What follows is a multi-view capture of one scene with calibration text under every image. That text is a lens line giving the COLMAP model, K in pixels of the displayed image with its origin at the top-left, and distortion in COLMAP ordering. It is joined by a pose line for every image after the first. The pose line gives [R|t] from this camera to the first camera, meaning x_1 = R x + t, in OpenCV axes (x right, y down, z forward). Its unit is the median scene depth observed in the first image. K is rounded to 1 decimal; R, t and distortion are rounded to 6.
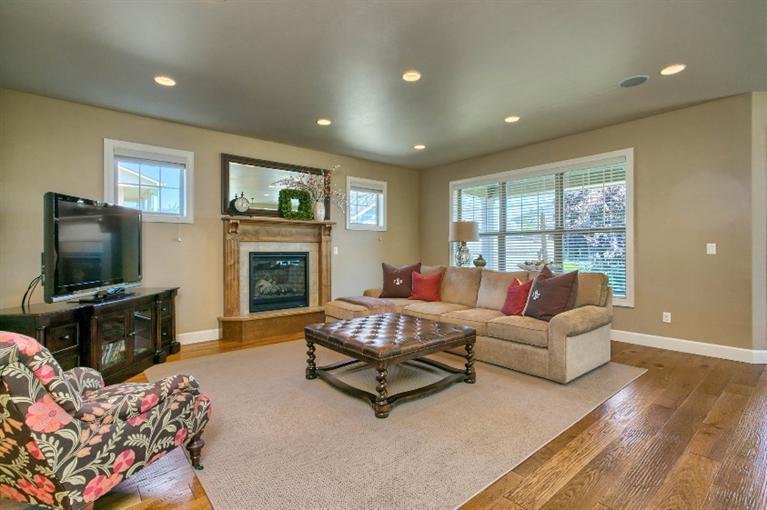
lens RADIAL K [[364.4, 0, 387.0], [0, 364.4, 251.5], [0, 0, 1]] dist [0.000006, 0.000741]
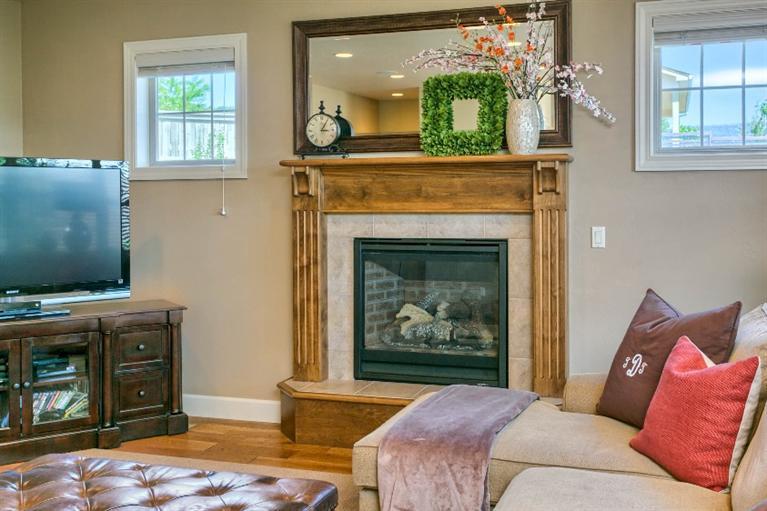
lens RADIAL K [[790.2, 0, 436.3], [0, 790.2, 207.6], [0, 0, 1]] dist [-0.004526, -0.004843]
pose [[0.539478, 0.004926, -0.841985, 0.459024], [-0.000963, 0.999986, 0.005233, -0.038926], [0.841999, -0.002013, 0.539476, 0.579034]]
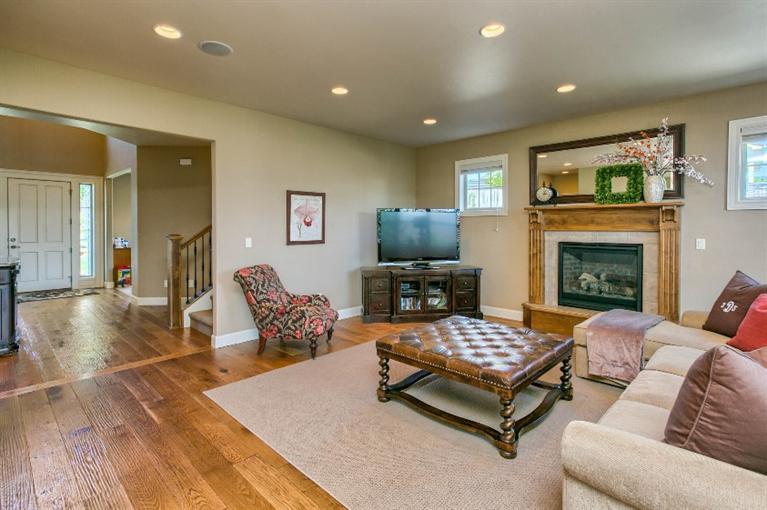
lens RADIAL K [[376.1, 0, 386.8], [0, 376.1, 231.4], [0, 0, 1]] dist [0.021027, 0.001131]
pose [[0.109080, 0.014832, -0.993922, 0.561962], [-0.004498, 0.999886, 0.014427, -0.037979], [0.994023, 0.002897, 0.109135, 0.441750]]
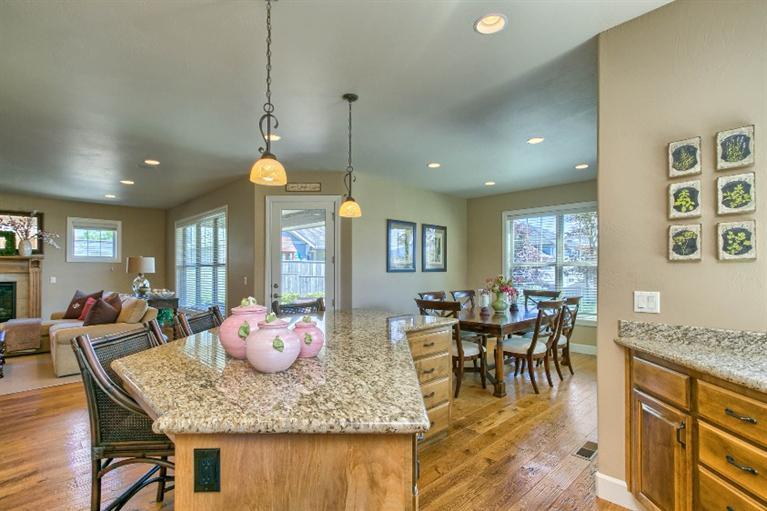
lens RADIAL K [[361.4, 0, 383.8], [0, 361.4, 270.8], [0, 0, 1]] dist [0.000505, 0.000277]
pose [[0.997600, 0.001874, 0.069211, 1.017978], [-0.001718, 0.999996, -0.002312, -0.037515], [-0.069215, 0.002187, 0.997599, -0.301347]]
